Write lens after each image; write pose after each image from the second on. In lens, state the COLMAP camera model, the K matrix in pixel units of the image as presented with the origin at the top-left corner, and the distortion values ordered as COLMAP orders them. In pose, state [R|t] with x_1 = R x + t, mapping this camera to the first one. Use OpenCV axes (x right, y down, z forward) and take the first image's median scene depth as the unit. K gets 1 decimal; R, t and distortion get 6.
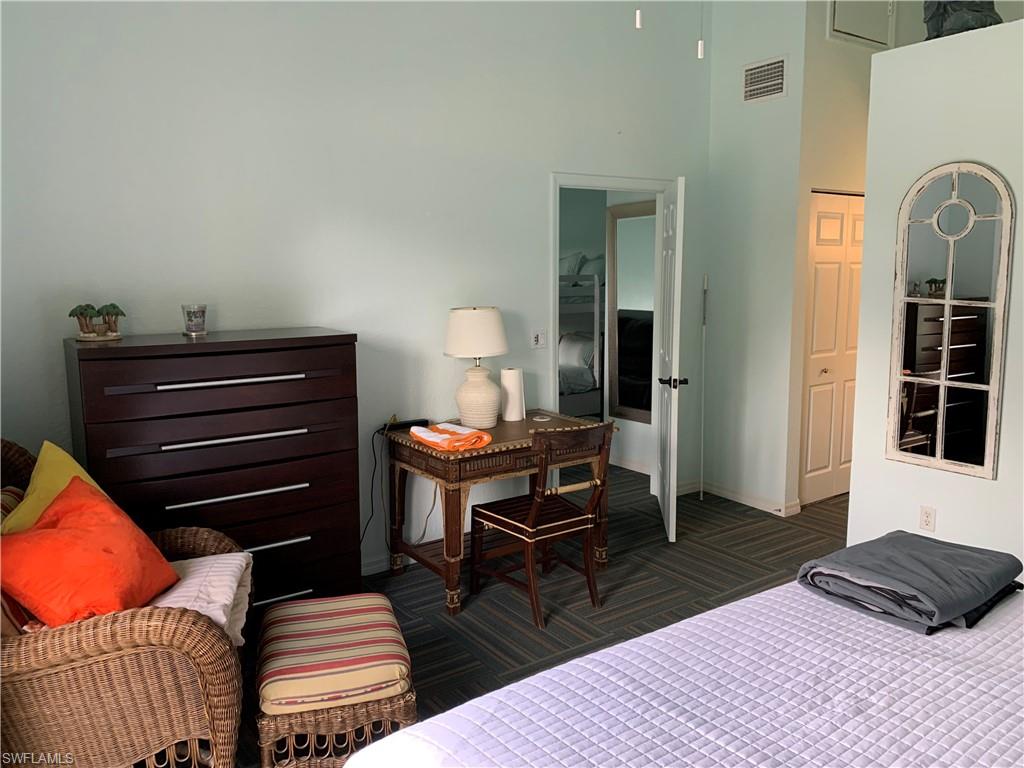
lens RADIAL K [[782.6, 0, 508.4], [0, 782.6, 374.7], [0, 0, 1]] dist [0.057325, -0.076817]
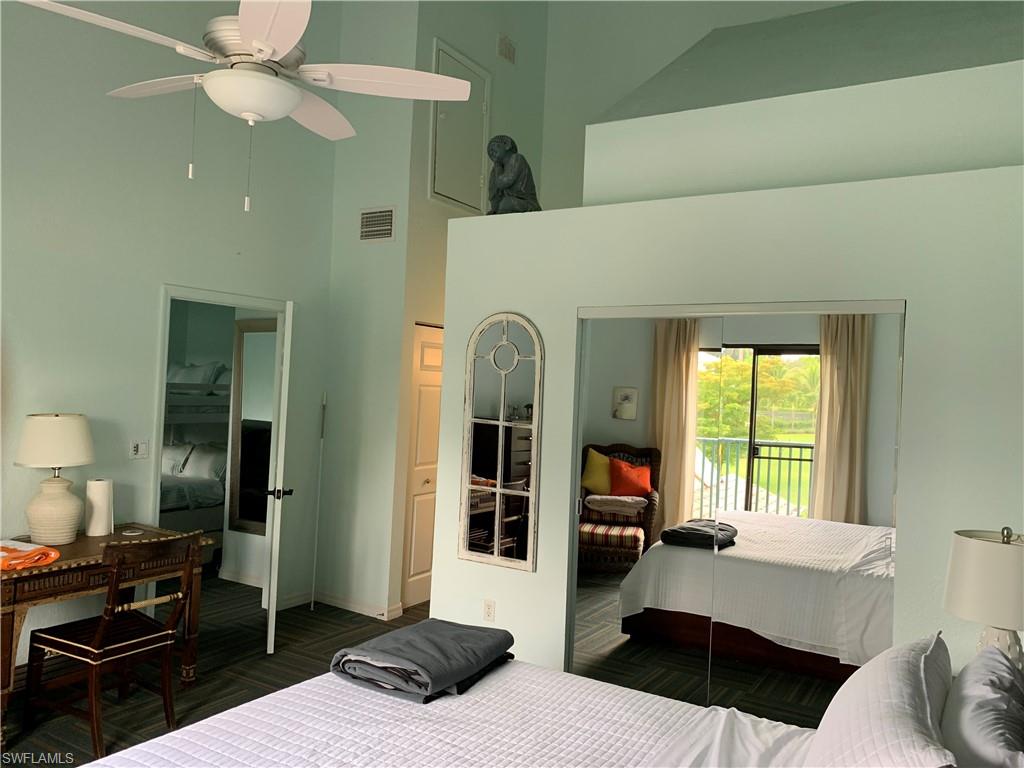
lens RADIAL K [[782.6, 0, 514.3], [0, 782.6, 375.5], [0, 0, 1]] dist [0.057325, -0.076817]
pose [[0.912797, 0.054678, 0.404736, 0.071859], [0.003124, 0.990034, -0.140795, 0.003761], [-0.408401, 0.129782, 0.903530, -0.095027]]
